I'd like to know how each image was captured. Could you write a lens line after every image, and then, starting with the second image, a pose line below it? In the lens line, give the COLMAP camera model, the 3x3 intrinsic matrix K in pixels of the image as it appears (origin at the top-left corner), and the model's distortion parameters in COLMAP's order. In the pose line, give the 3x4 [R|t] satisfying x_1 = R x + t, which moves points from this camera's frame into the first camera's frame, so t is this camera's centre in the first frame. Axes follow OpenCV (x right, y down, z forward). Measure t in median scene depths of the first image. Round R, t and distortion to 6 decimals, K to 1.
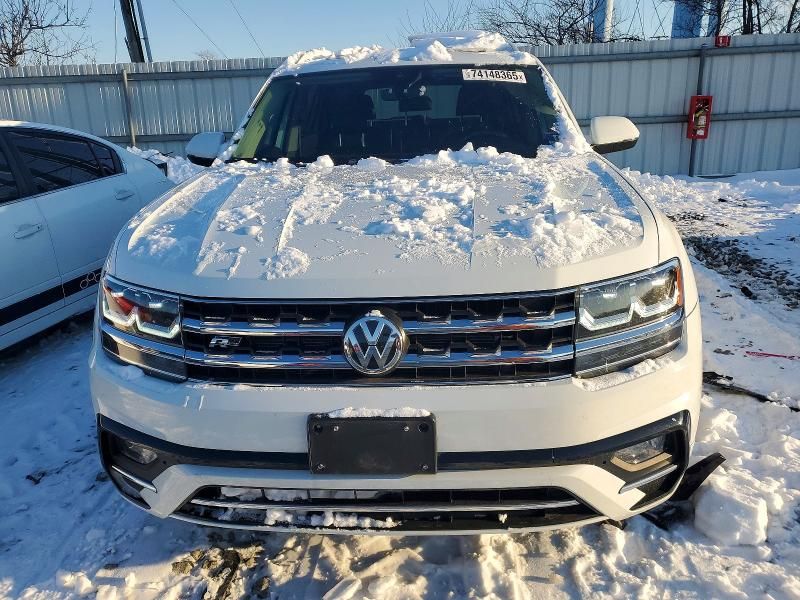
lens RADIAL K [[632.9, 0, 400.0], [0, 632.9, 300.0], [0, 0, 1]] dist [0.009654, 0.001022]
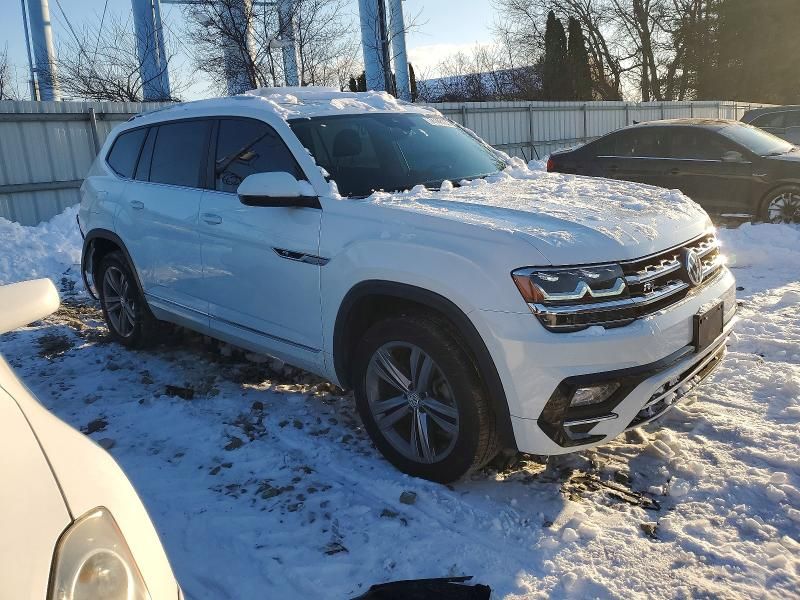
lens RADIAL K [[632.9, 0, 400.0], [0, 632.9, 300.0], [0, 0, 1]] dist [0.009654, 0.001022]
pose [[0.643041, -0.200890, 0.739014, -1.222564], [0.262452, 0.964354, 0.033778, -0.070212], [-0.719456, 0.172235, 0.672843, 0.309481]]
